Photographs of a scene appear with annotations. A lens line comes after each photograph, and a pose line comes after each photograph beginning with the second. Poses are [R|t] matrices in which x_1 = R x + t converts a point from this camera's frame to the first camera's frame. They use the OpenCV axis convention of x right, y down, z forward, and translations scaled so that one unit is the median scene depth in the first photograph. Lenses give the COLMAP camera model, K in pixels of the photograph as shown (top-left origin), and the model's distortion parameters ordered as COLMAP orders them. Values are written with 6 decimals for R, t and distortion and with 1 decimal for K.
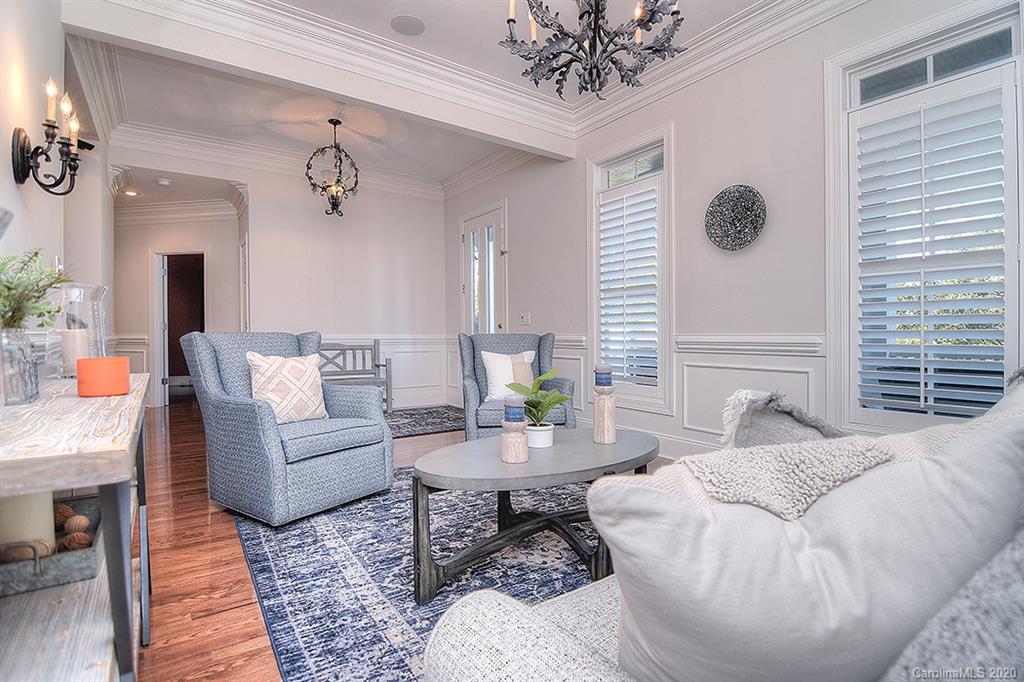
lens RADIAL K [[493.1, 0, 516.1], [0, 493.1, 342.8], [0, 0, 1]] dist [-0.013083, -0.001684]
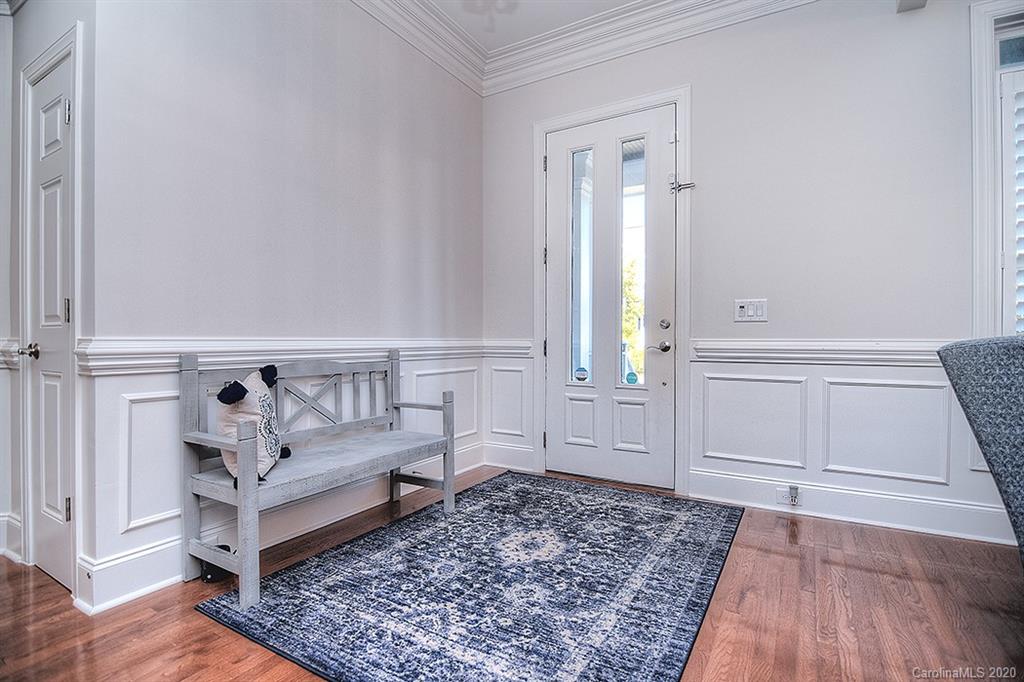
lens RADIAL K [[493.1, 0, 516.1], [0, 493.1, 342.8], [0, 0, 1]] dist [-0.013083, -0.001684]
pose [[0.910251, -0.006986, 0.413997, -0.375212], [0.008794, 0.999958, -0.002463, -0.012866], [-0.413962, 0.005883, 0.910275, 0.529743]]
